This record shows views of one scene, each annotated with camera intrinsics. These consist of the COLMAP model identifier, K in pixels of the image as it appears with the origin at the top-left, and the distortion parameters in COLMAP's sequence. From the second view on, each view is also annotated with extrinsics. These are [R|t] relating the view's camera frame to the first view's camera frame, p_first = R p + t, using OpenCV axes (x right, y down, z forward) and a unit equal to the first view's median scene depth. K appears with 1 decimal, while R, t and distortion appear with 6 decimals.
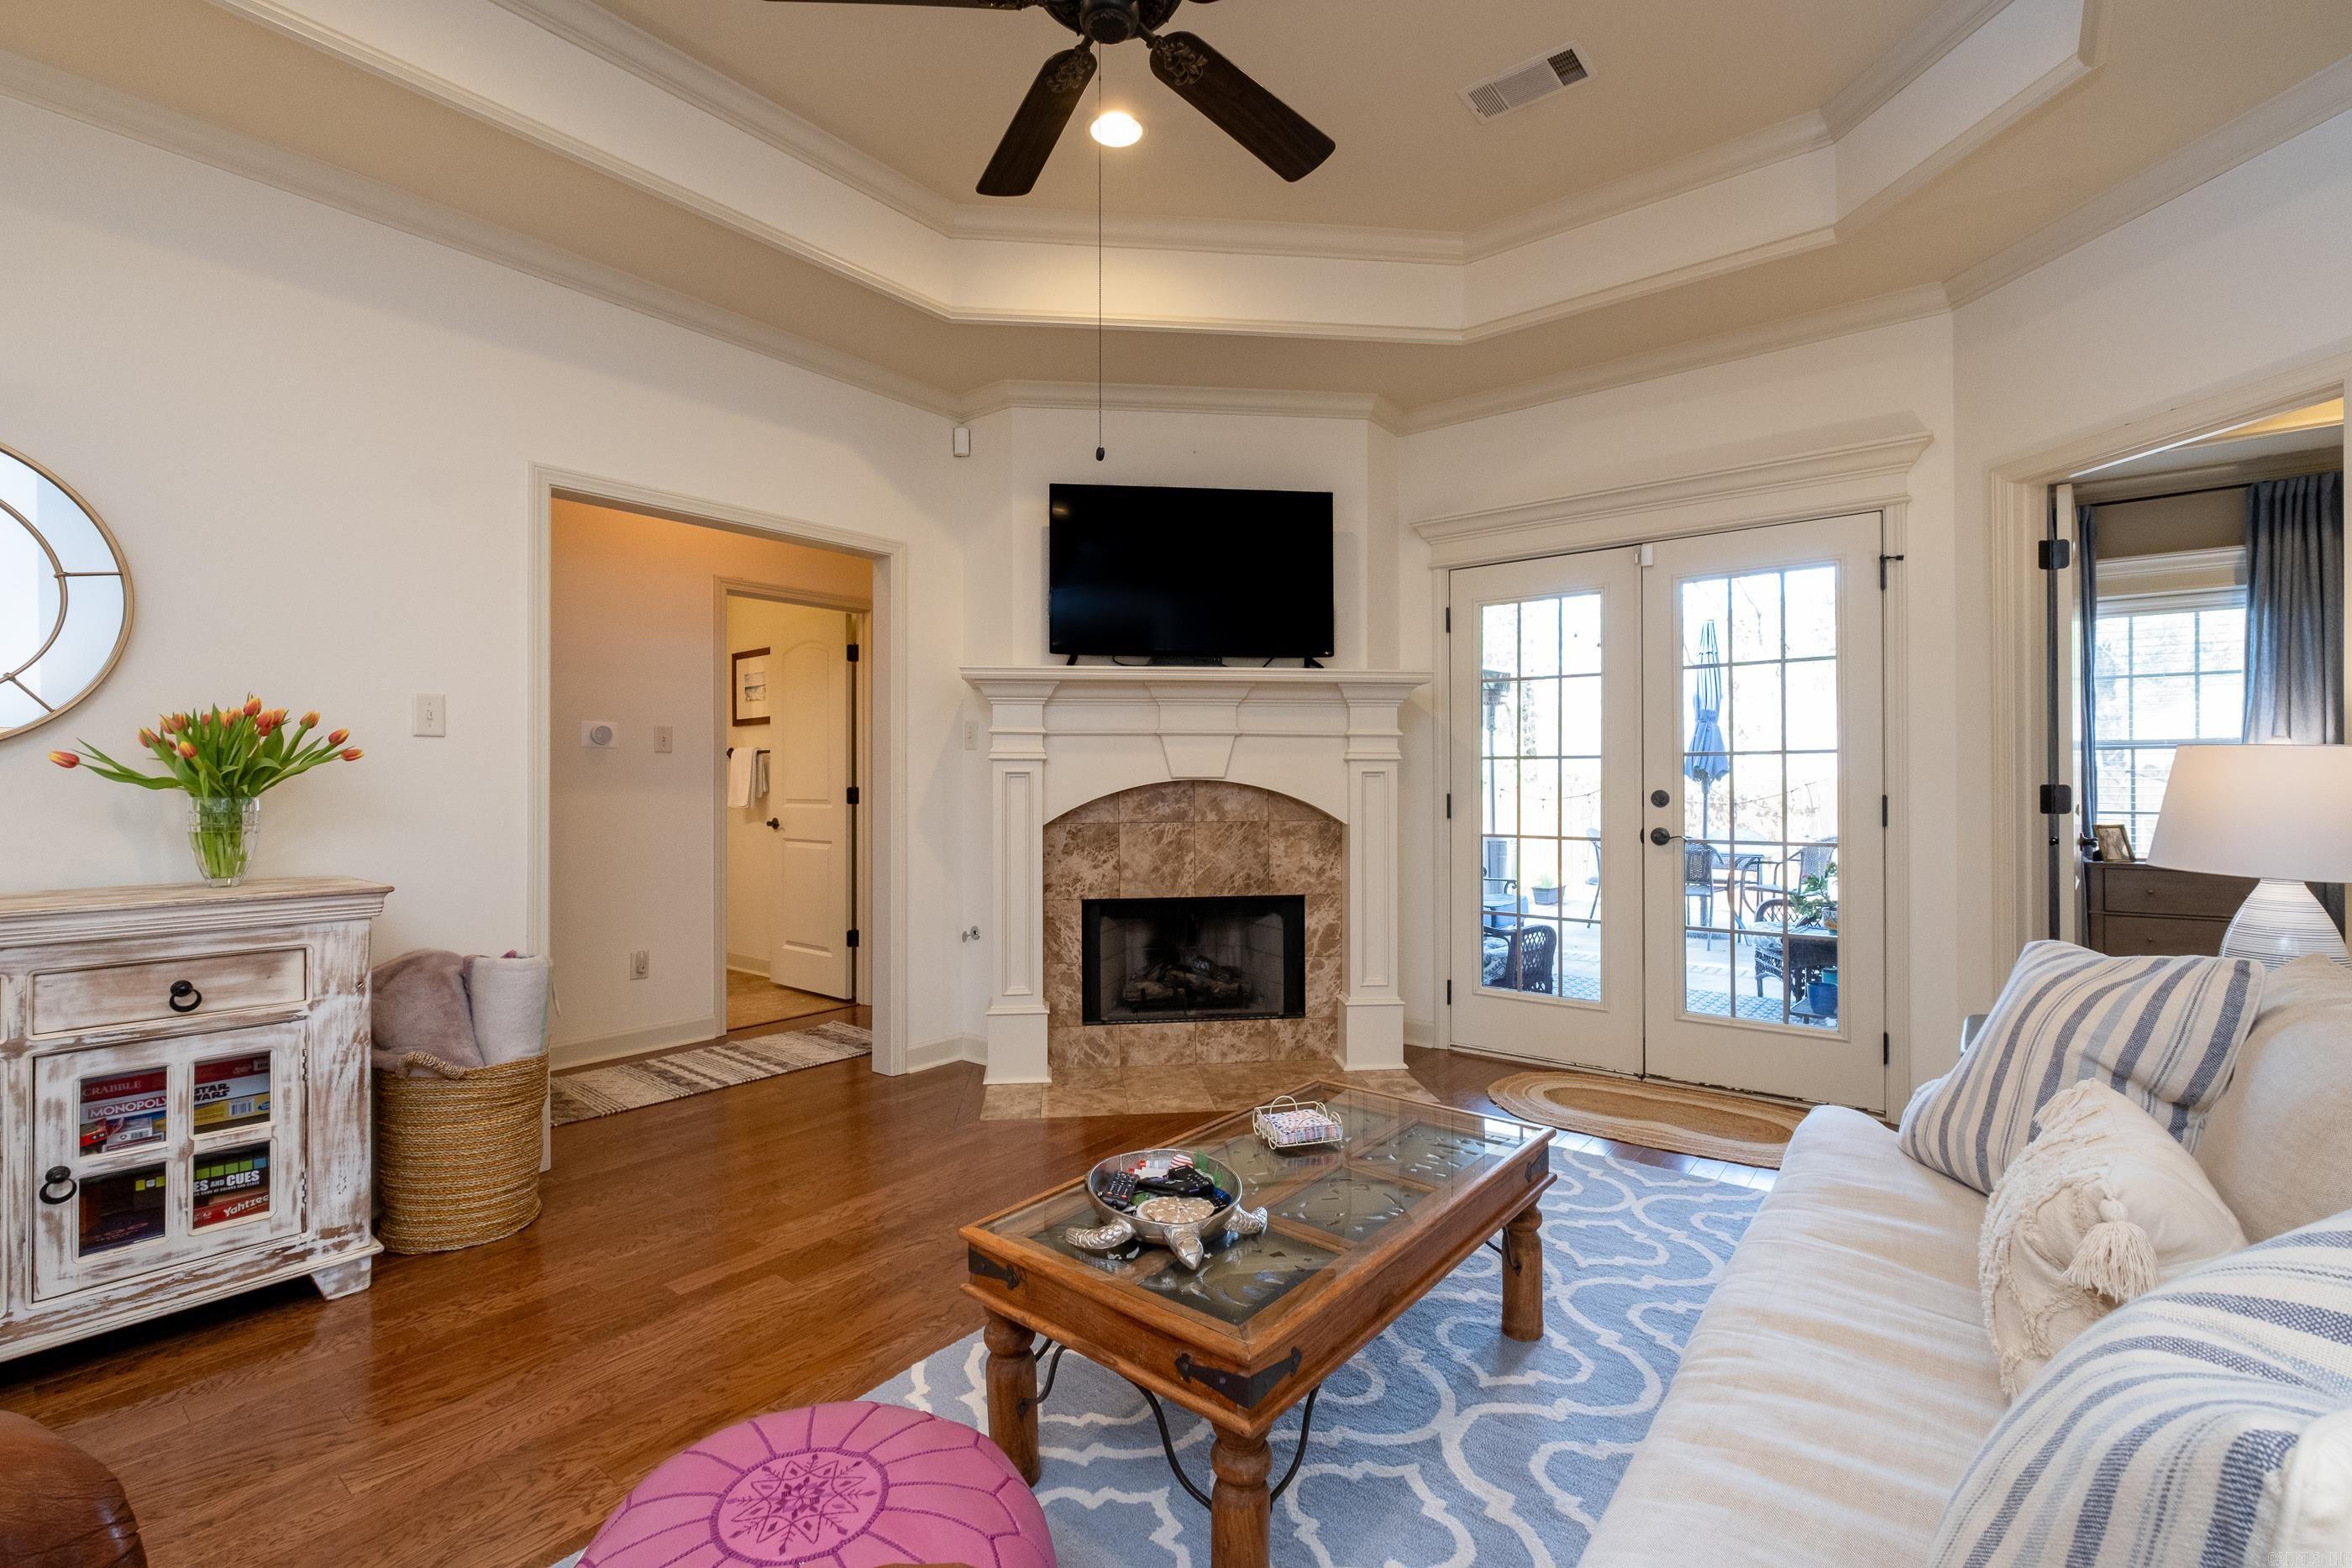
lens RADIAL K [[1049.5, 0, 1172.4], [0, 1049.5, 776.3], [0, 0, 1]] dist [-0.005708, 0.000448]
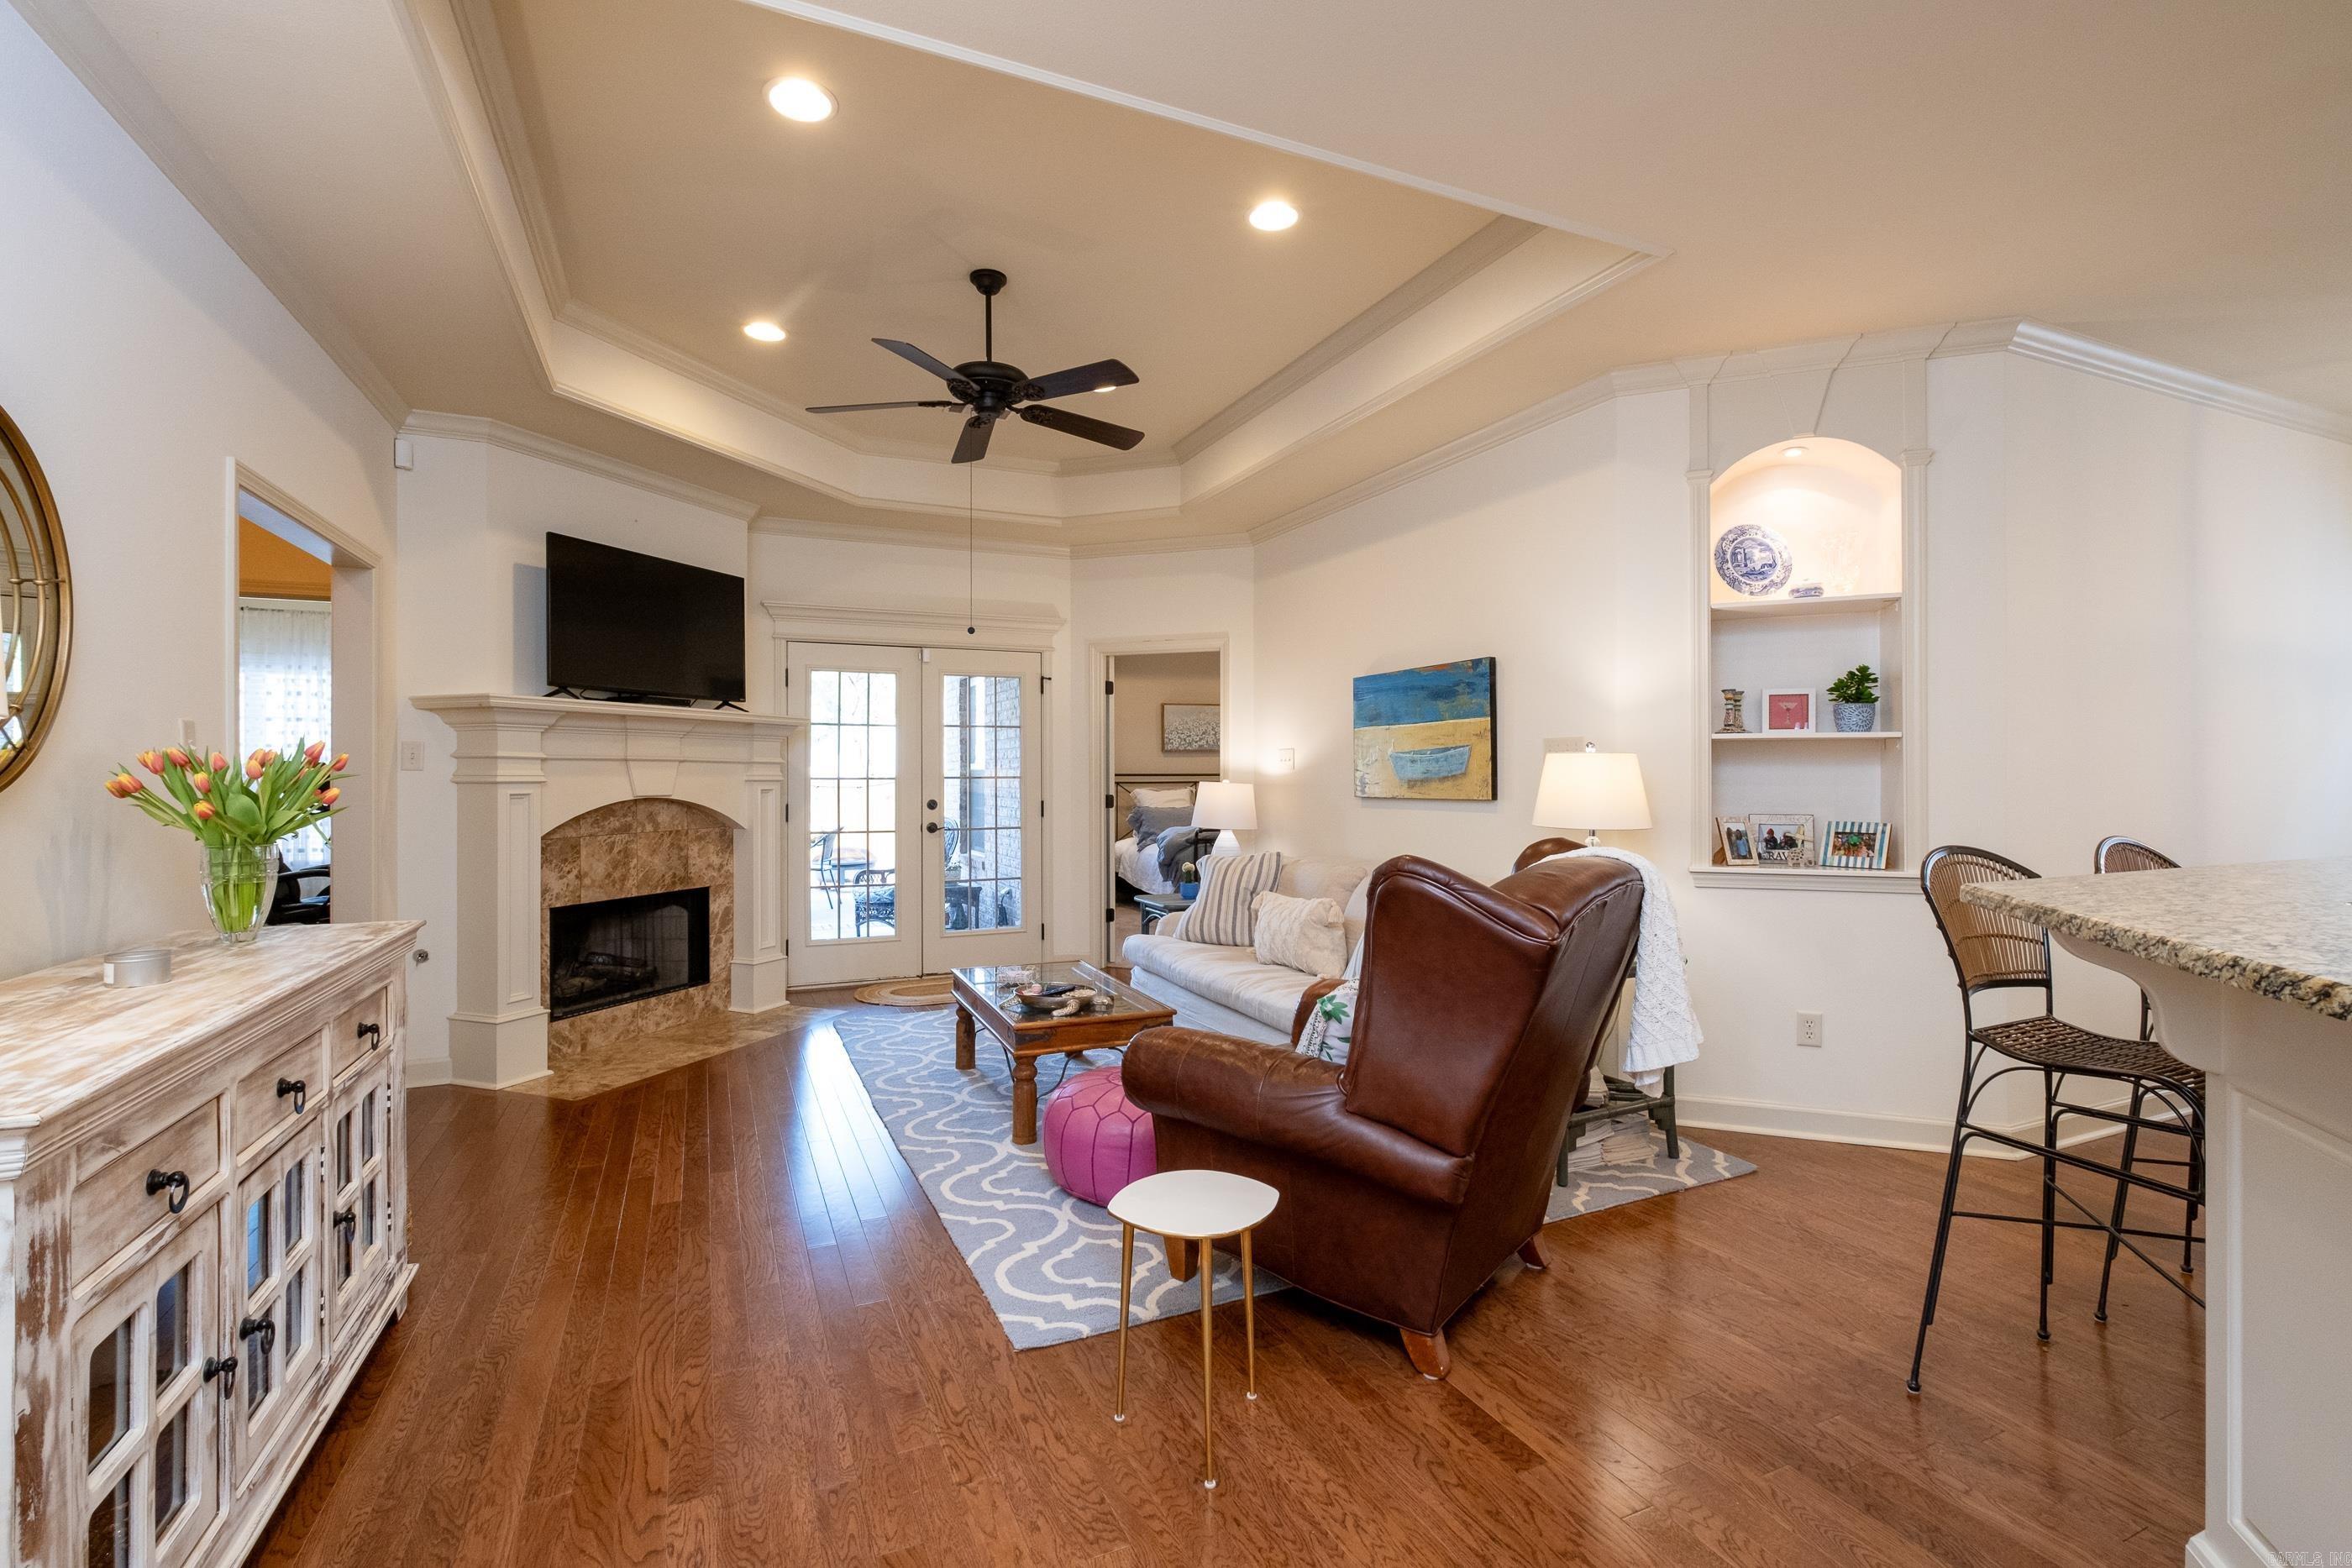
lens RADIAL K [[1049.5, 0, 1205.3], [0, 1049.5, 783.6], [0, 0, 1]] dist [-0.005708, 0.000448]
pose [[0.436657, -0.005036, 0.899614, -0.780068], [-0.004582, 0.999959, 0.007822, -0.024961], [-0.899617, -0.007538, 0.436615, -0.095332]]
